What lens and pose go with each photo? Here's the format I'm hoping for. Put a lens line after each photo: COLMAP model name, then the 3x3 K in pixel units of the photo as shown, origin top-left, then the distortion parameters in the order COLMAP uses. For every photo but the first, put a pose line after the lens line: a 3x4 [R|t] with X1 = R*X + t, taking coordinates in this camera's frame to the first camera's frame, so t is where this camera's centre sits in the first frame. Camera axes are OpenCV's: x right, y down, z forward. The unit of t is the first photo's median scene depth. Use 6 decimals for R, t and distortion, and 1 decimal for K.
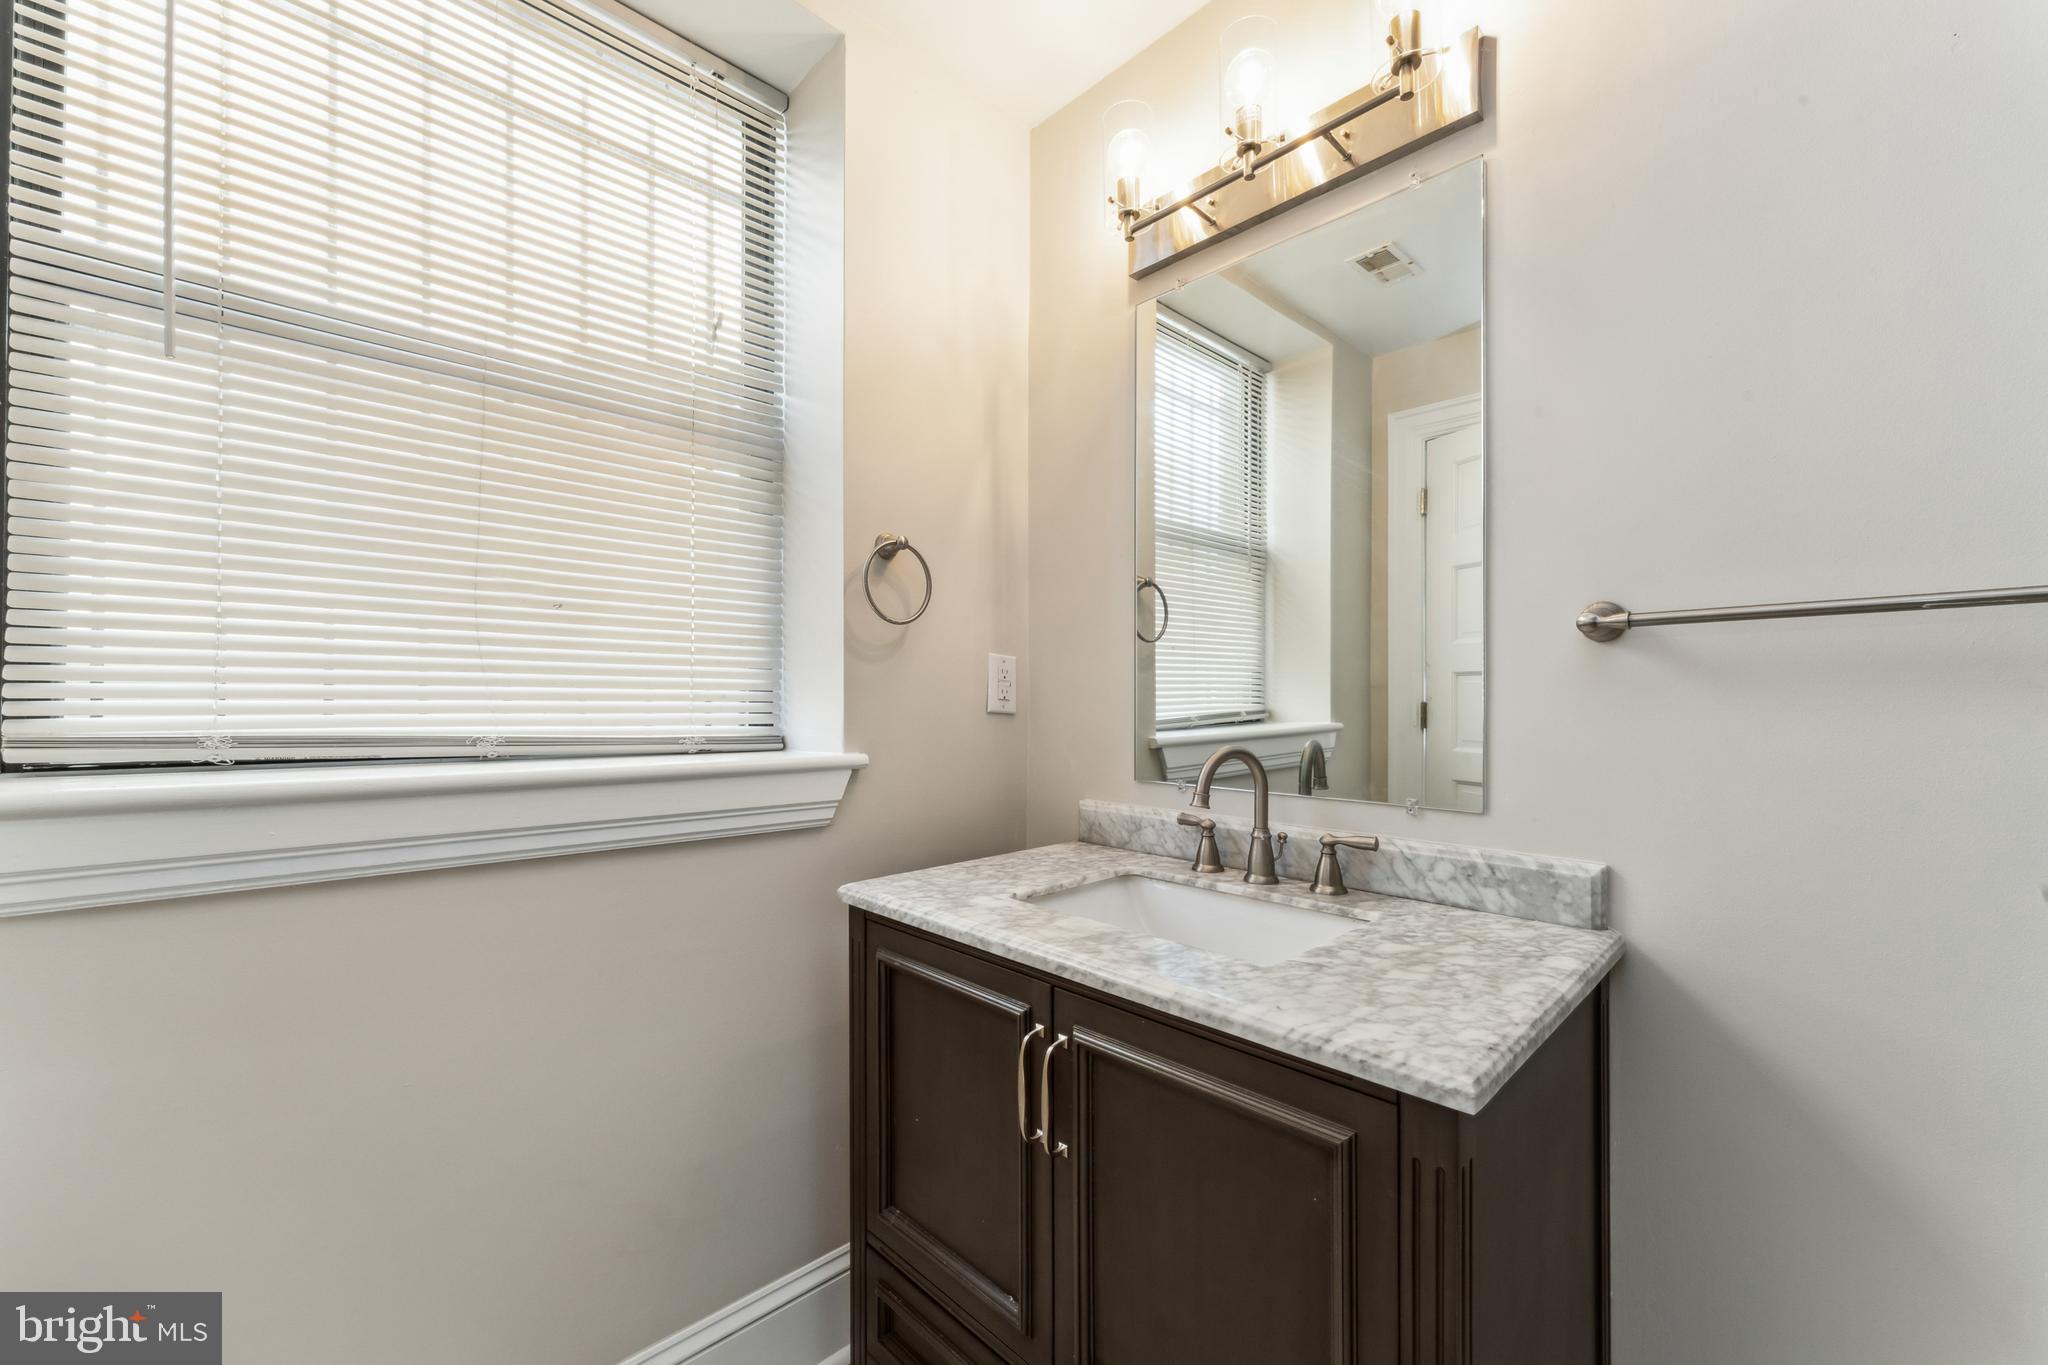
lens RADIAL K [[829.7, 0, 1022.5], [0, 829.7, 690.4], [0, 0, 1]] dist [-0.002055, -0.000445]
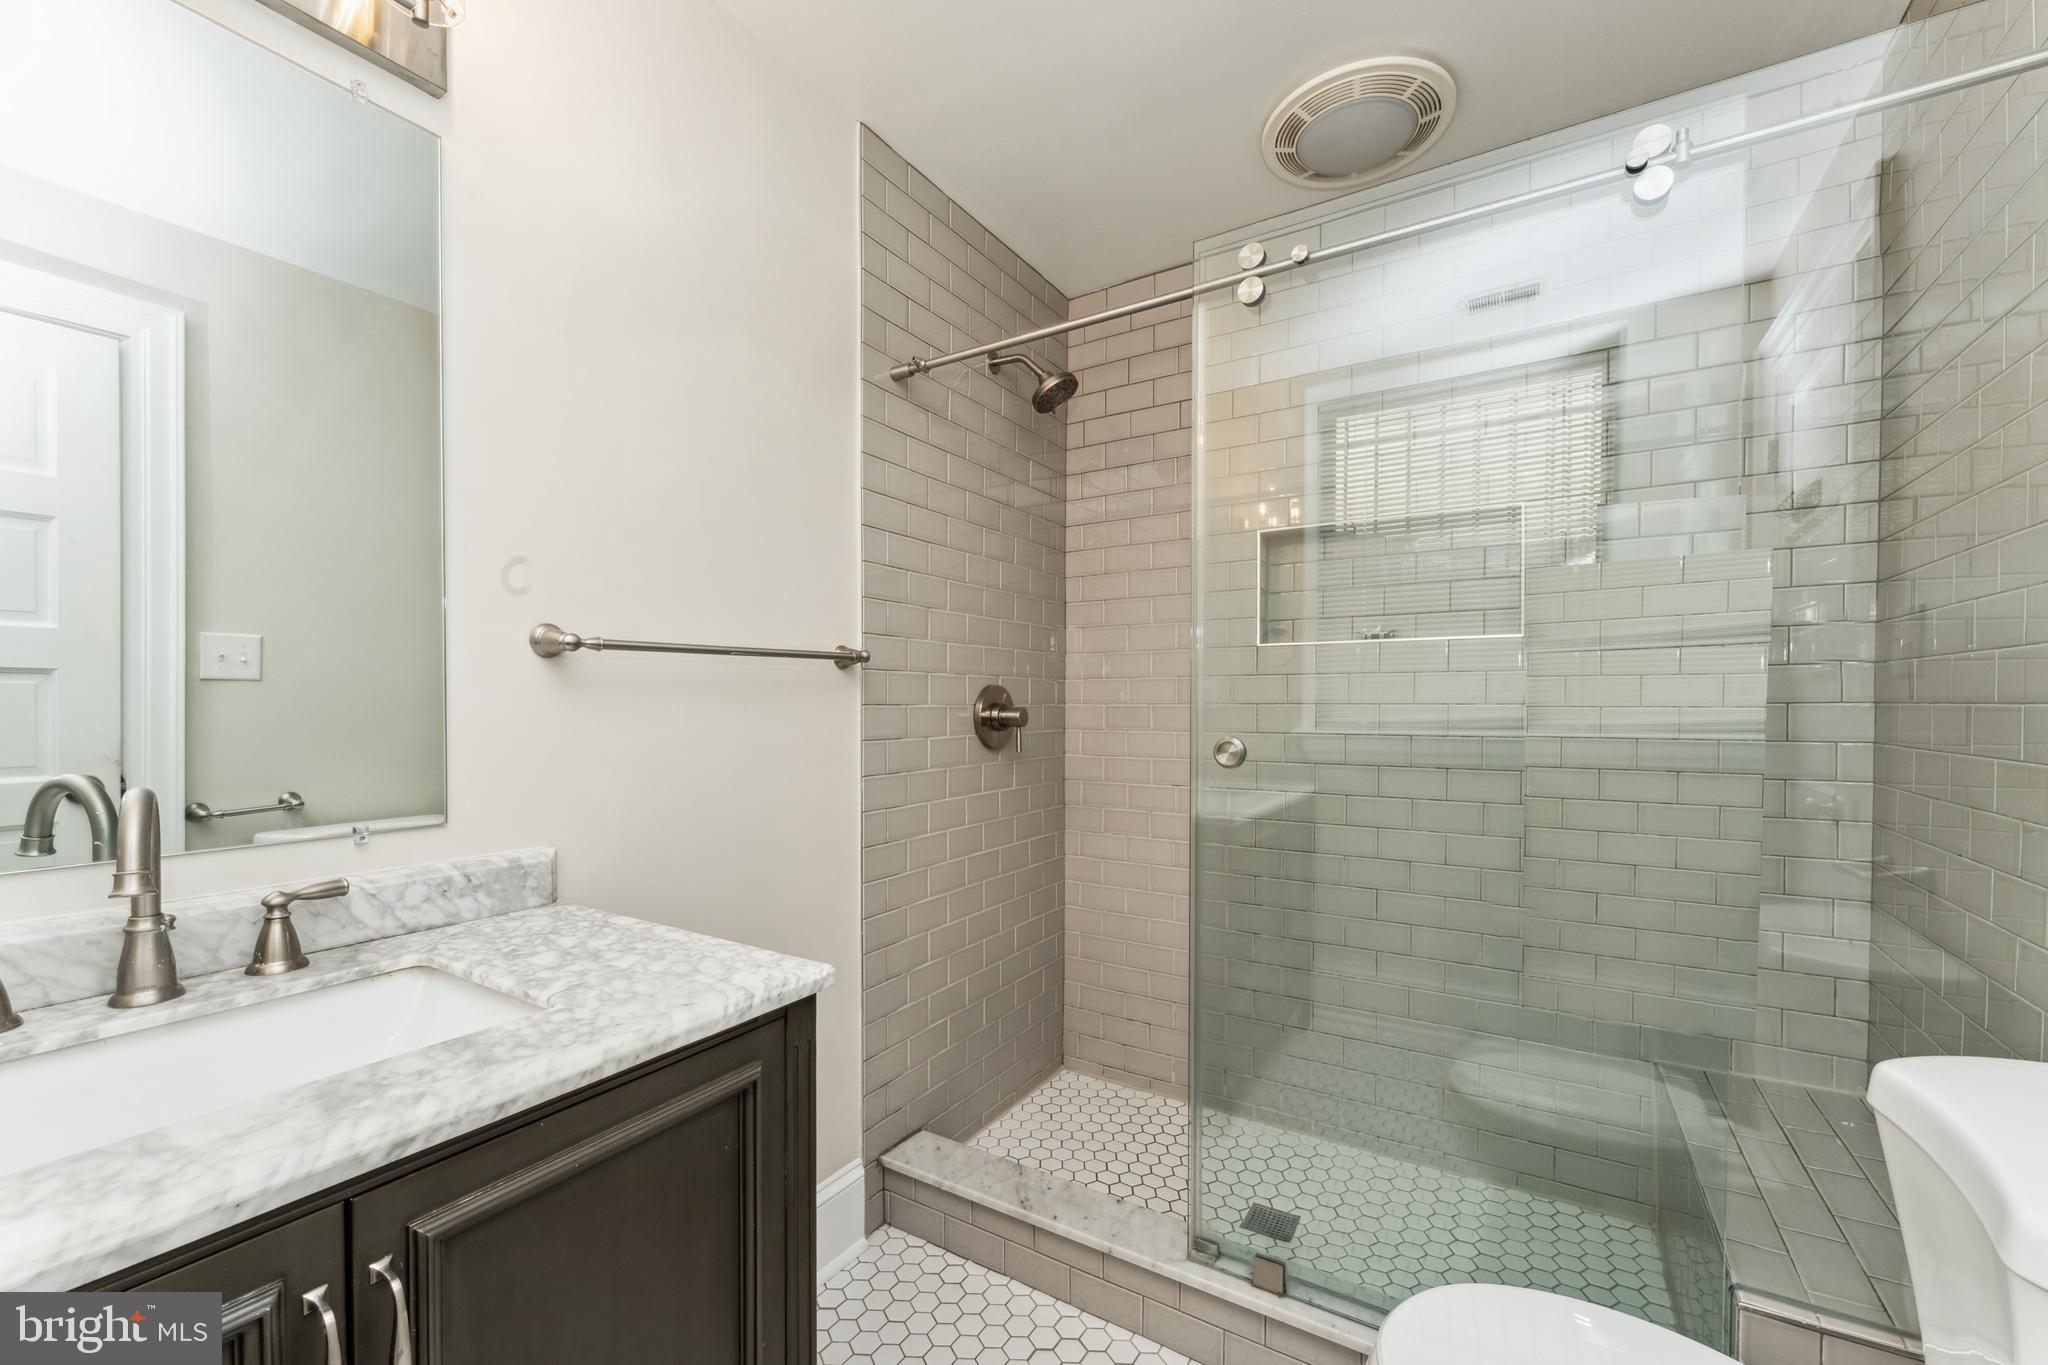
lens RADIAL K [[829.7, 0, 1022.5], [0, 829.7, 690.4], [0, 0, 1]] dist [-0.002055, -0.000445]
pose [[-0.245722, 0.010847, 0.969280, -0.657274], [-0.009581, 0.999861, -0.013618, -0.005349], [-0.969293, -0.012633, -0.245584, 0.677703]]
